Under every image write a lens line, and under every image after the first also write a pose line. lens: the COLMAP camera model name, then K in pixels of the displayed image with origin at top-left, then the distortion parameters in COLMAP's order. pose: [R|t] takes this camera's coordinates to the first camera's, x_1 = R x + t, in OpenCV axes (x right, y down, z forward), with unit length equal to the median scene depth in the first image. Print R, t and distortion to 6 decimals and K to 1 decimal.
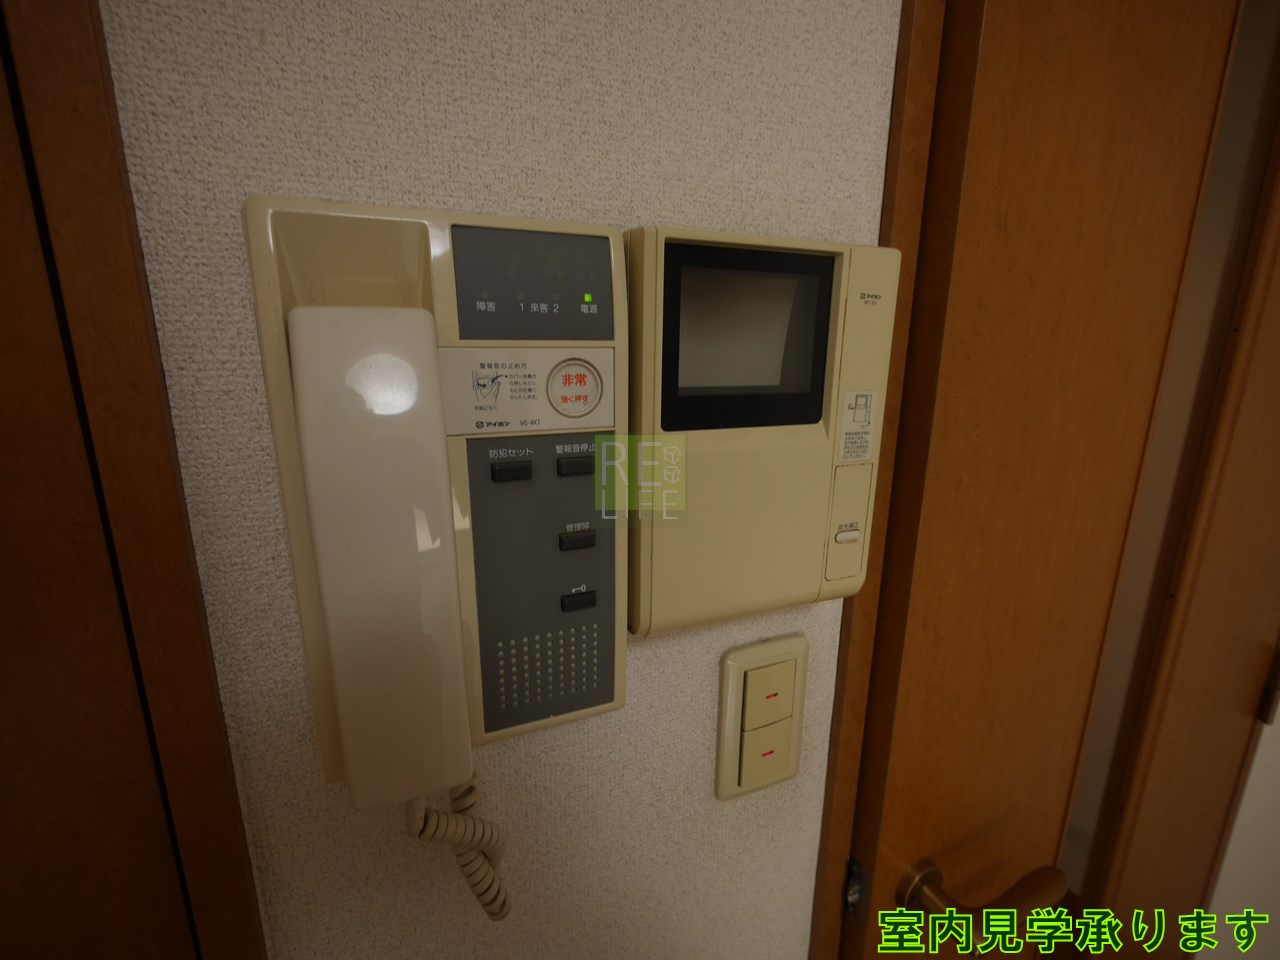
lens RADIAL K [[582.9, 0, 639.1], [0, 582.9, 482.8], [0, 0, 1]] dist [-0.000474, -0.000054]
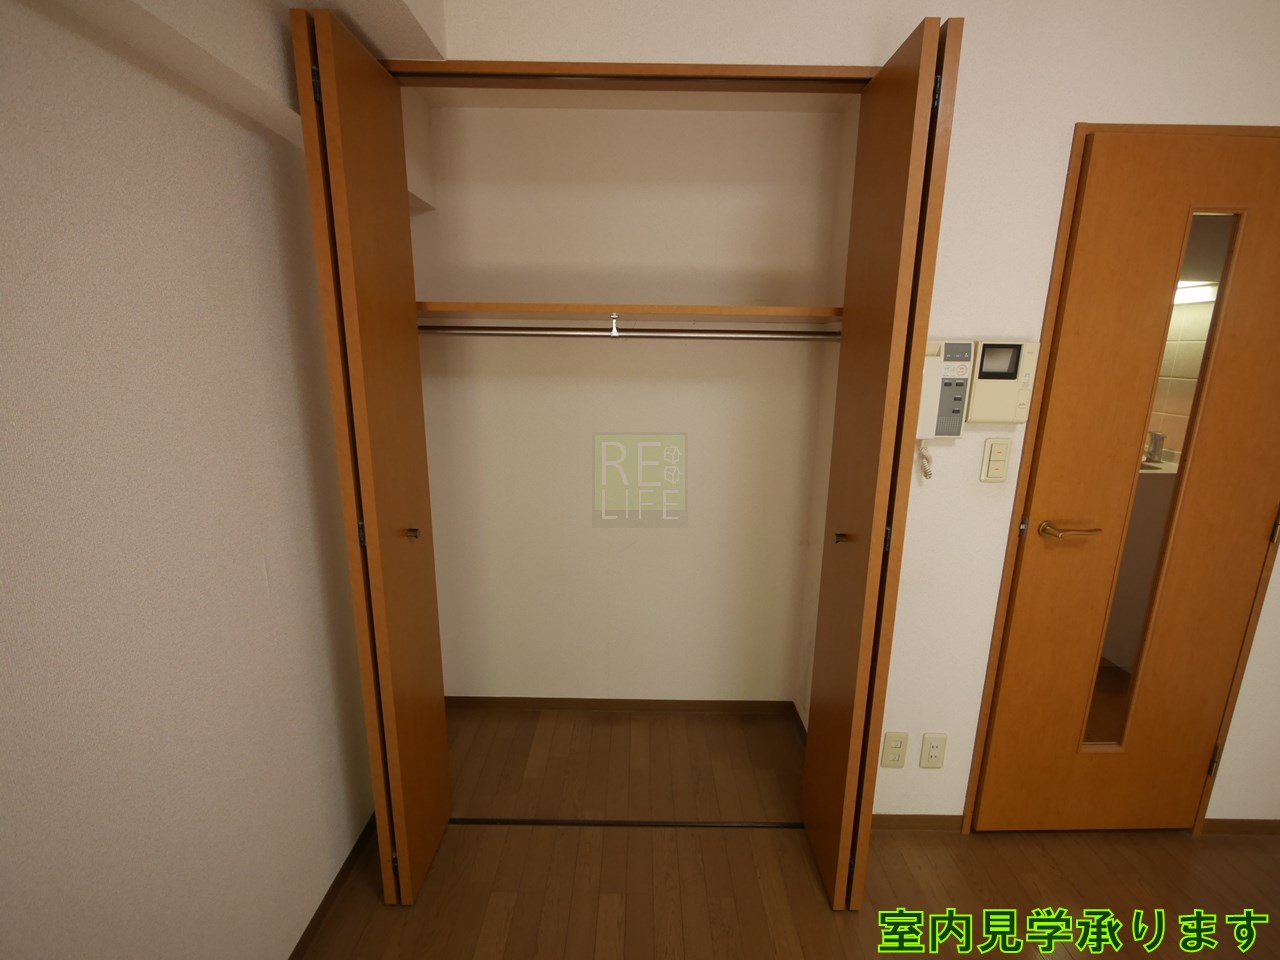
lens RADIAL K [[582.9, 0, 641.0], [0, 582.9, 479.1], [0, 0, 1]] dist [-0.000474, -0.000054]
pose [[0.917806, 0.093639, -0.385829, -0.607487], [-0.096255, 0.995277, 0.012578, 0.984928], [0.385184, 0.025594, 0.922485, -4.741200]]
